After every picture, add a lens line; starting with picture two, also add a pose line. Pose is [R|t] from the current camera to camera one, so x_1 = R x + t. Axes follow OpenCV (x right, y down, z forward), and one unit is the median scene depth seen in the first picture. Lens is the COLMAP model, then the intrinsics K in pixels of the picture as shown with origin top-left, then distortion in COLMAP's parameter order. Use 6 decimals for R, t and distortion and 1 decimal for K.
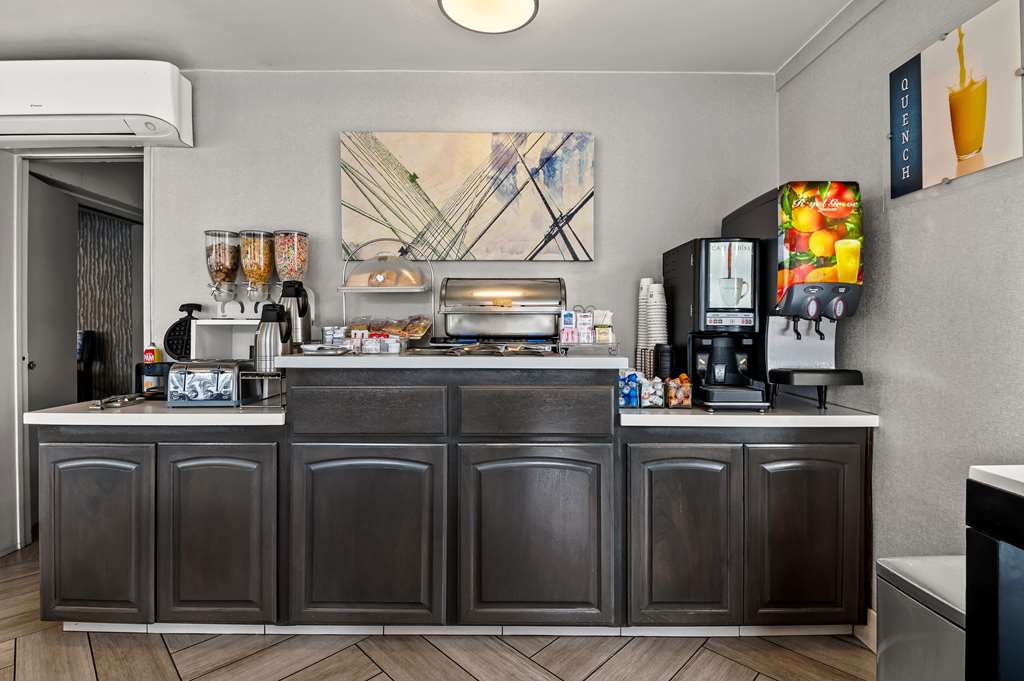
lens RADIAL K [[479.7, 0, 510.1], [0, 479.7, 334.2], [0, 0, 1]] dist [-0.000091, -0.000015]
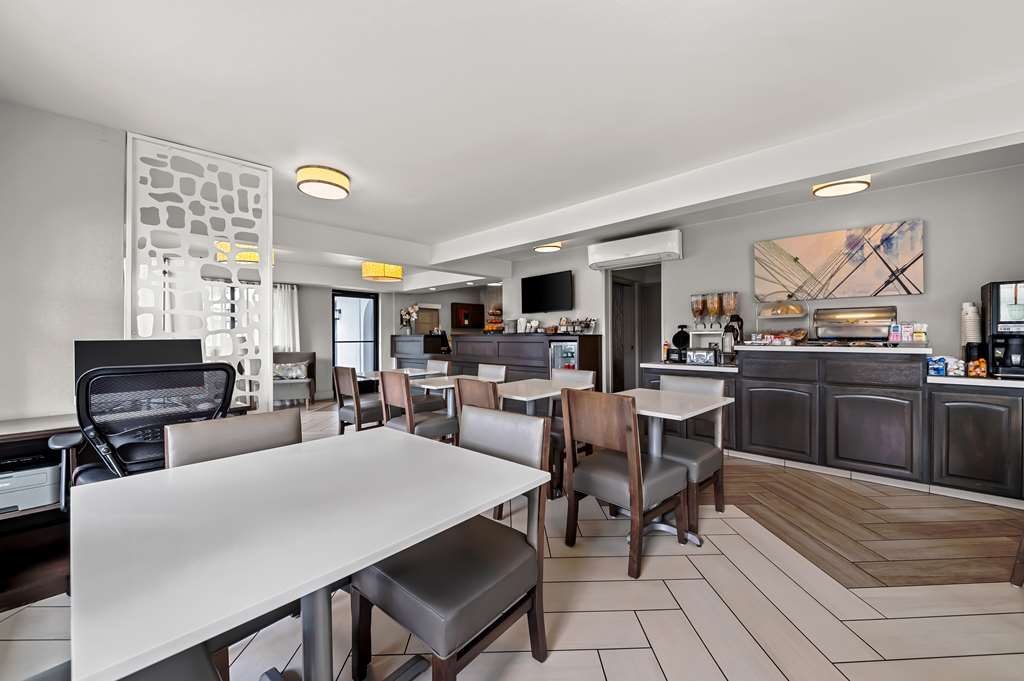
lens RADIAL K [[394.6, 0, 510.3], [0, 394.6, 338.2], [0, 0, 1]] dist [0.001072, -0.008239]
pose [[0.712909, -0.001478, -0.701255, 0.110549], [-0.002503, 0.999986, -0.004653, 0.015927], [0.701252, 0.005072, 0.712895, -1.103398]]
